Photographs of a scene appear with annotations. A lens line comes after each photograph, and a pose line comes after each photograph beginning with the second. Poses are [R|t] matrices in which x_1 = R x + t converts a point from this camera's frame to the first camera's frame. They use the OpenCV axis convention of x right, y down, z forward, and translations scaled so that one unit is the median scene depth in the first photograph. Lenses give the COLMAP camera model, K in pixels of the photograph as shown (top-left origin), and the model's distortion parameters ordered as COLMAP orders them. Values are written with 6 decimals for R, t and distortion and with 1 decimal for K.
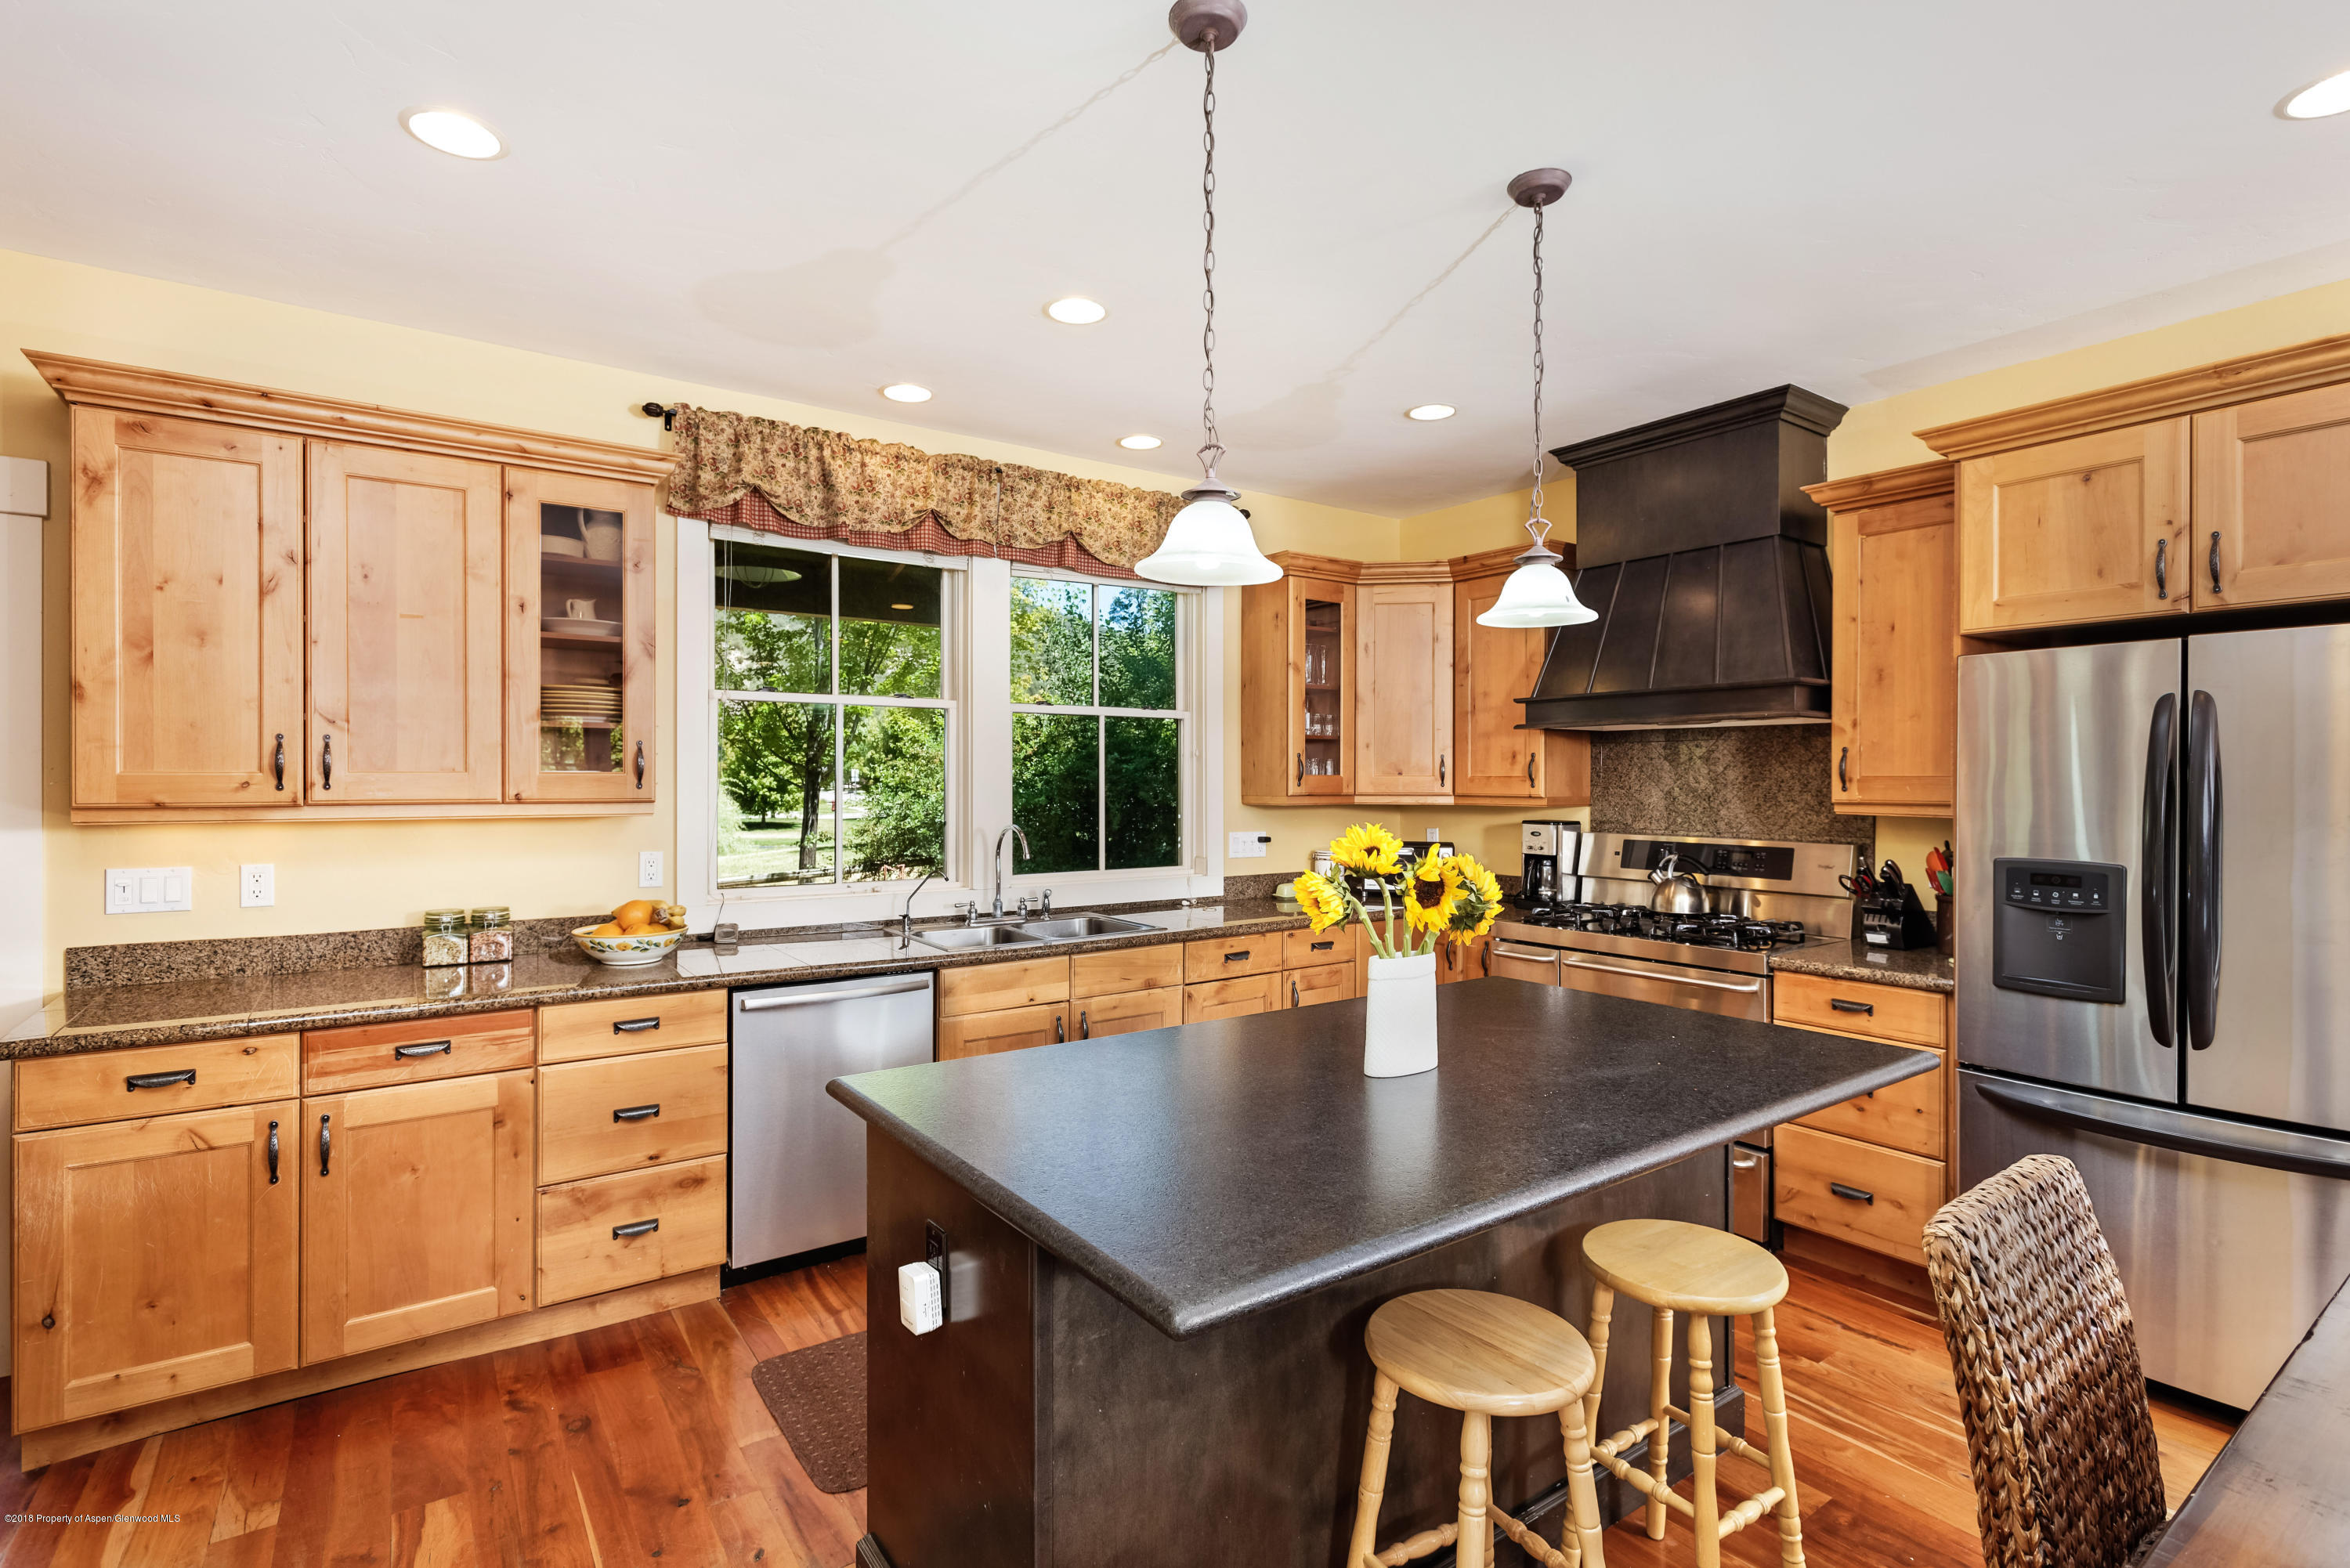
lens RADIAL K [[1110.8, 0, 1175.0], [0, 1110.8, 784.0], [0, 0, 1]] dist [-0.000597, 0.000168]
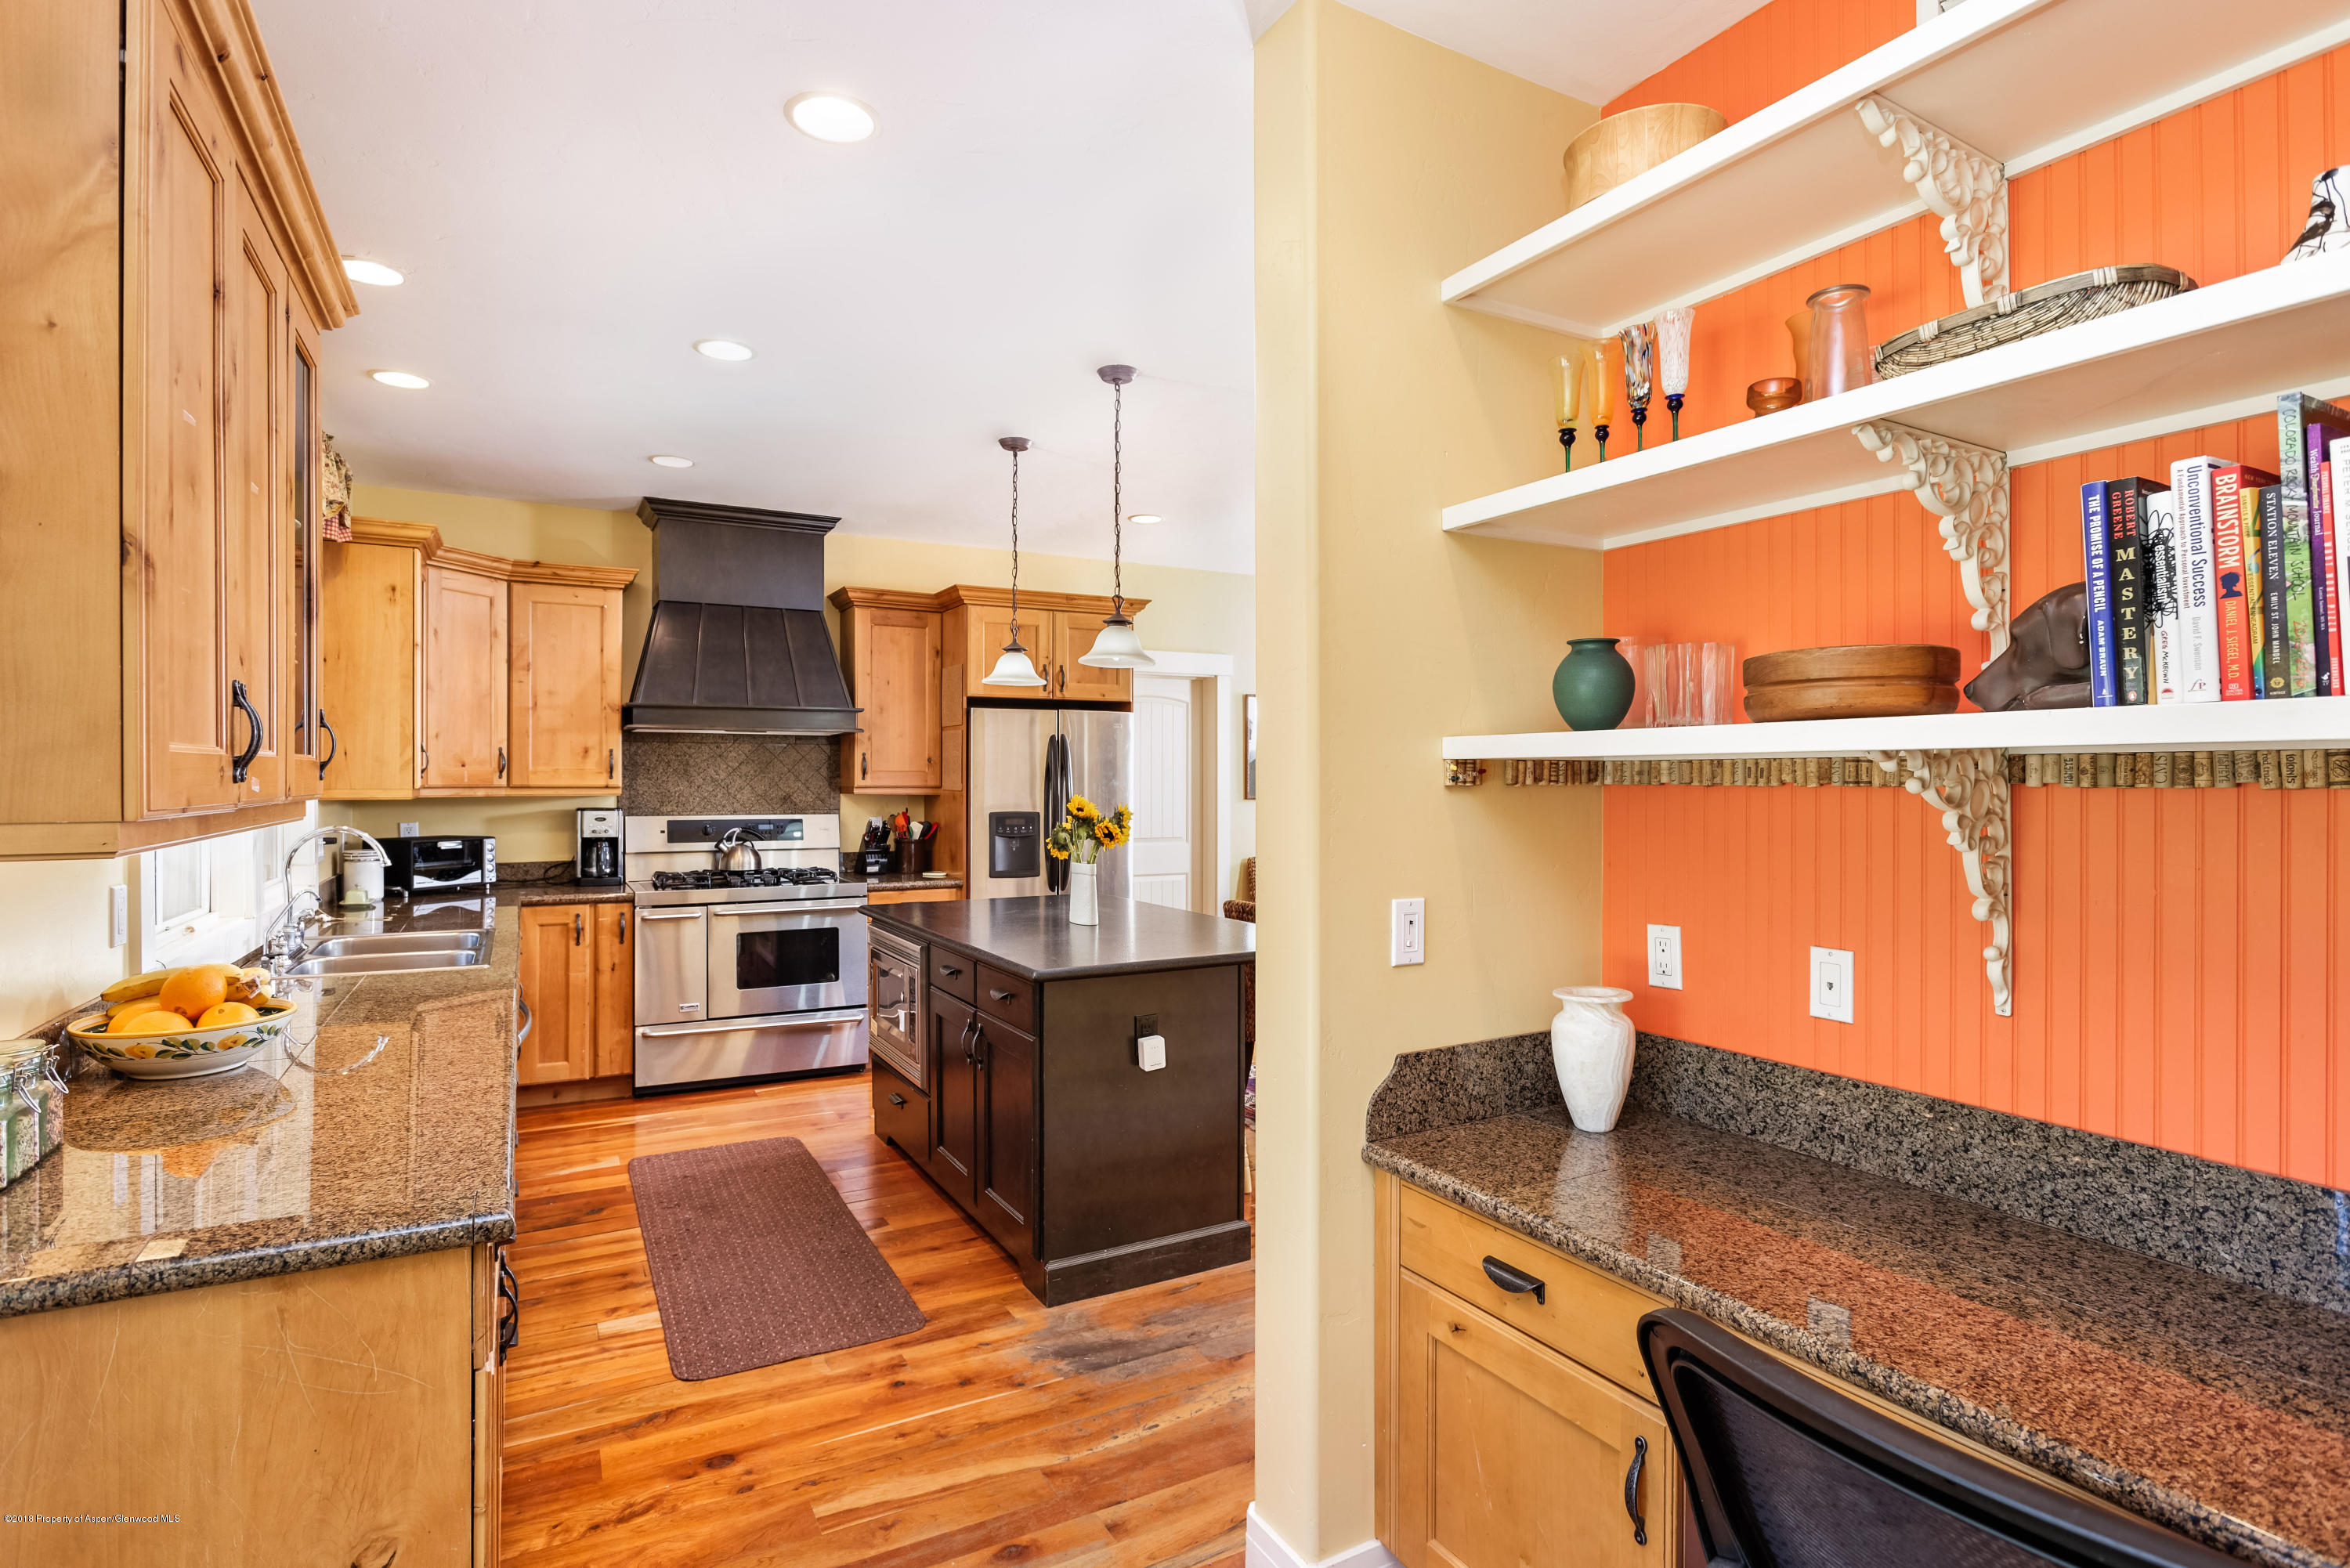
lens RADIAL K [[1167.4, 0, 1175.0], [0, 1167.4, 784.0], [0, 0, 1]] dist [0.000118, 0.000046]
pose [[0.107649, -0.005693, 0.994173, -0.961049], [0.003734, 0.999979, 0.005322, 0.004582], [-0.994182, 0.003139, 0.107668, 0.337721]]
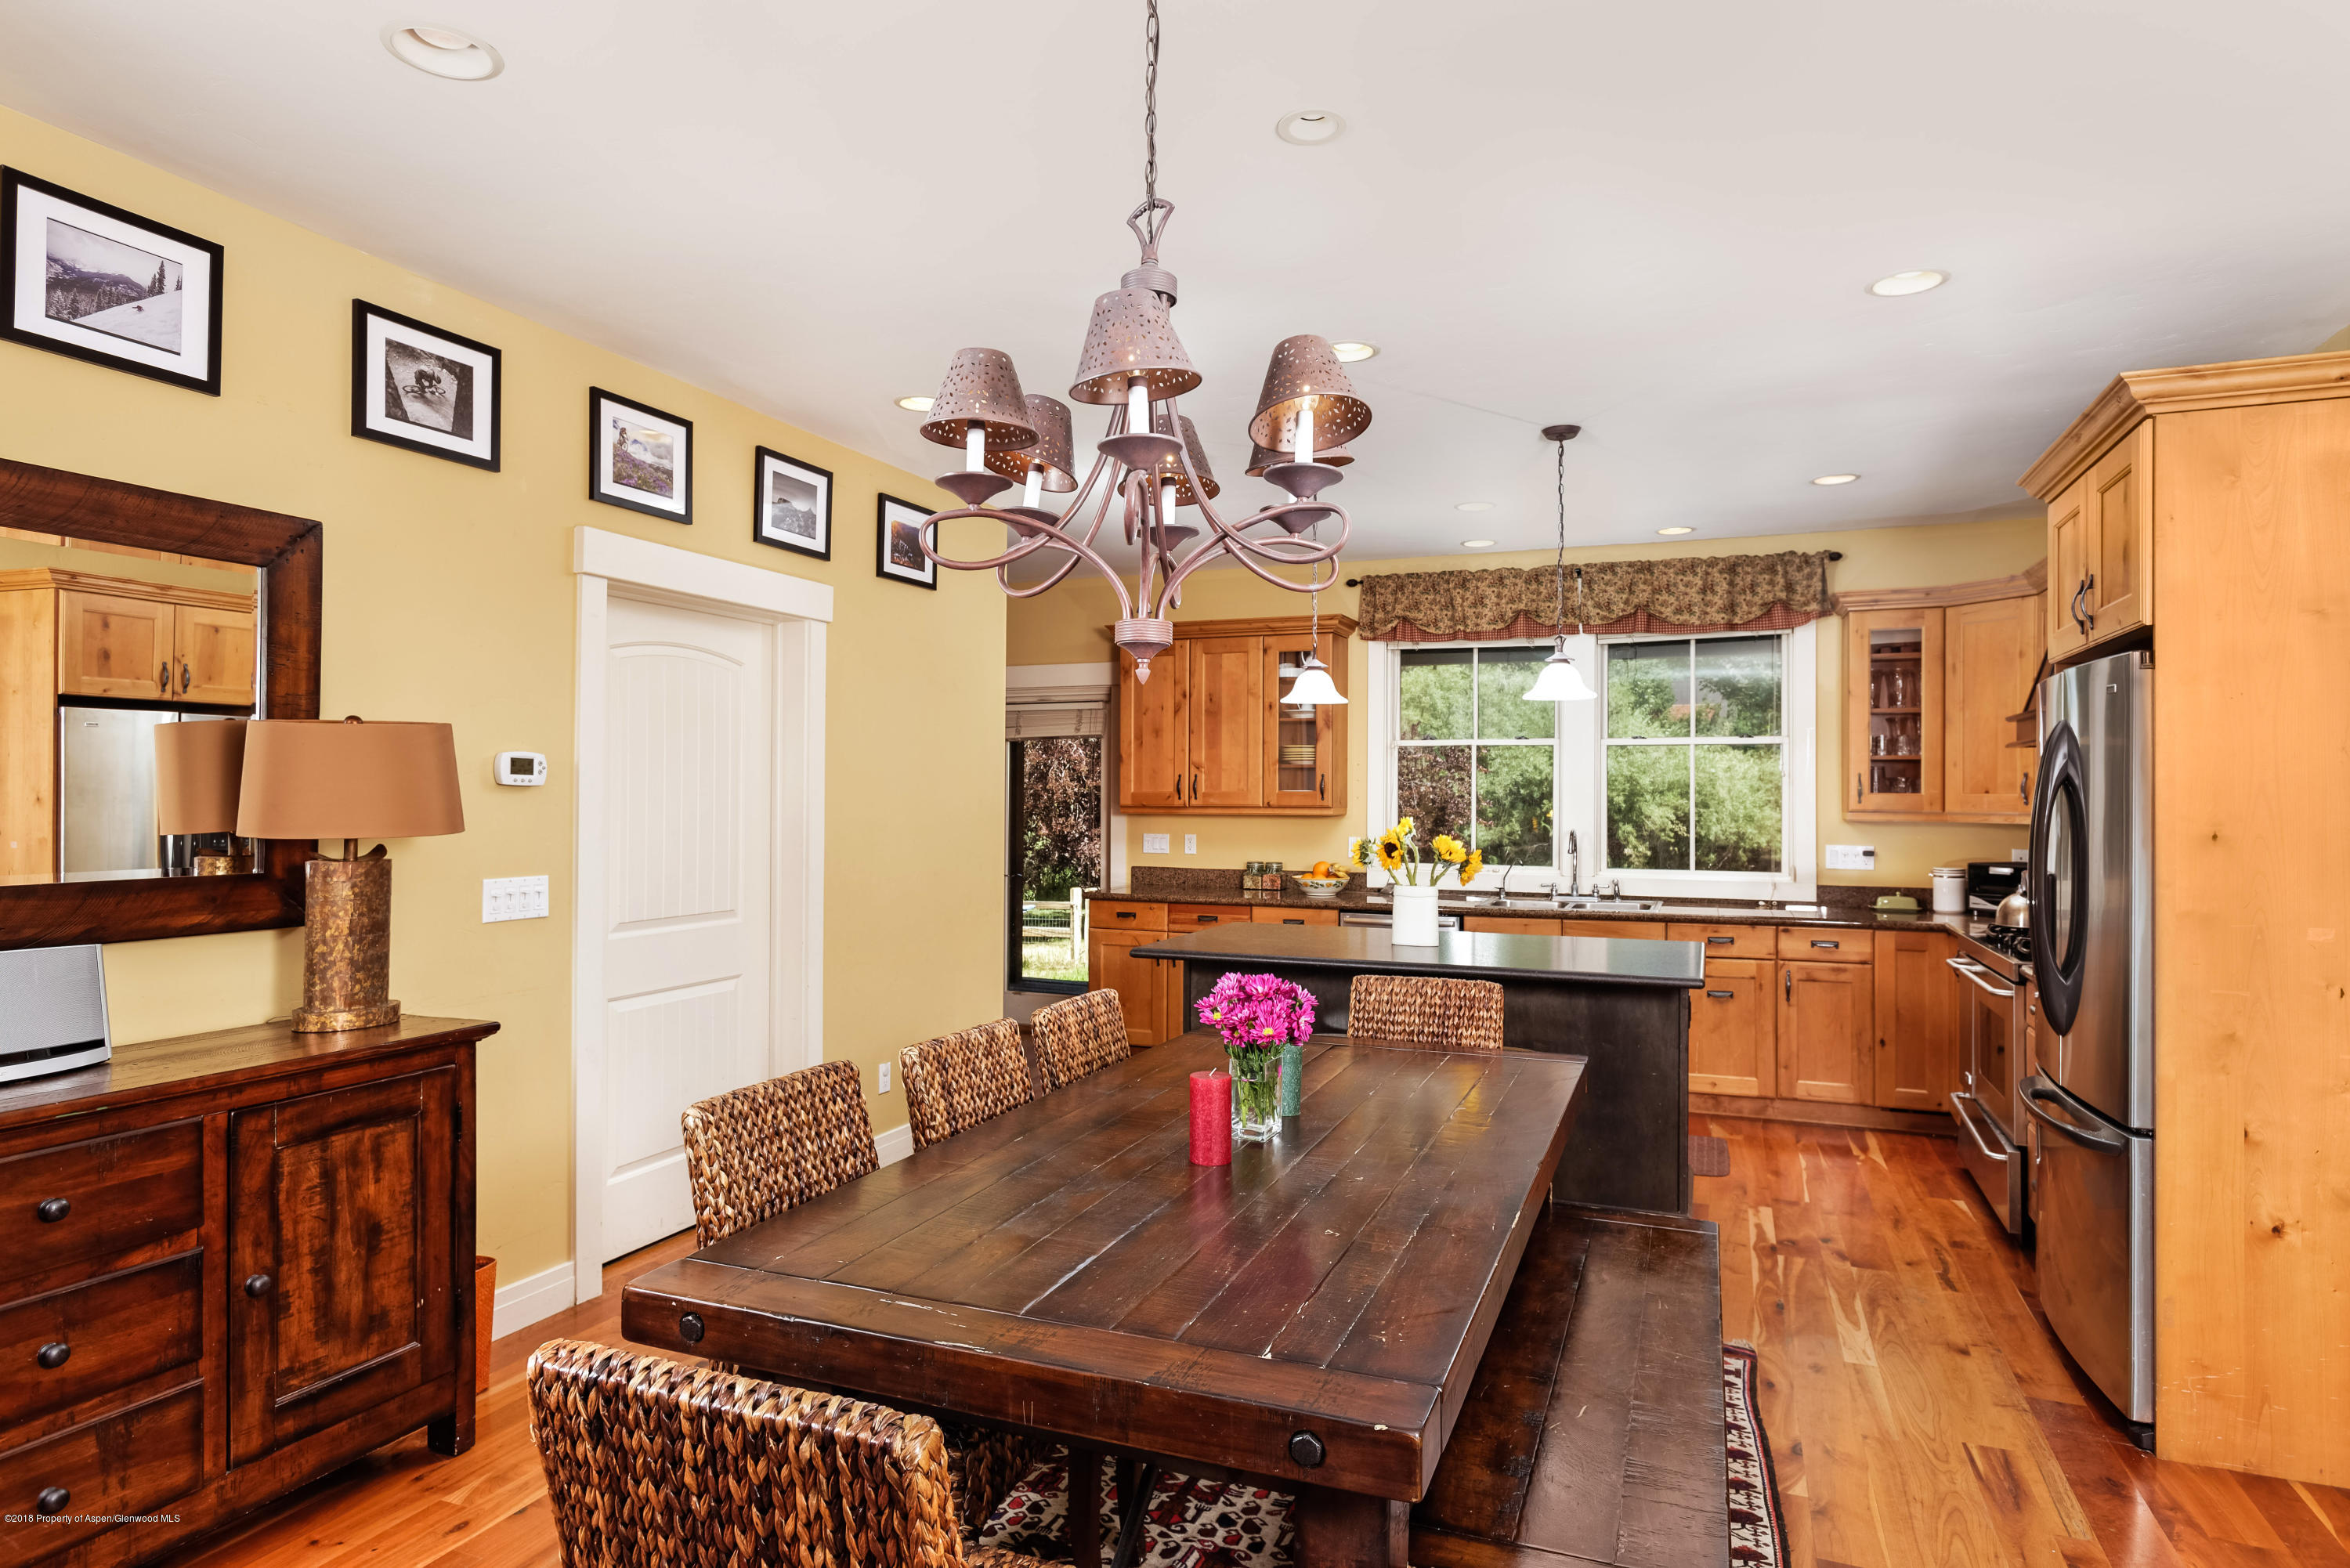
lens RADIAL K [[1354.4, 0, 1175.0], [0, 1354.4, 784.0], [0, 0, 1]] dist [-0.000867, -0.000049]
pose [[0.545997, -0.006333, -0.837763, 1.096176], [-0.007616, 0.999893, -0.012522, 0.006447], [0.837752, 0.013217, 0.545890, -0.367397]]
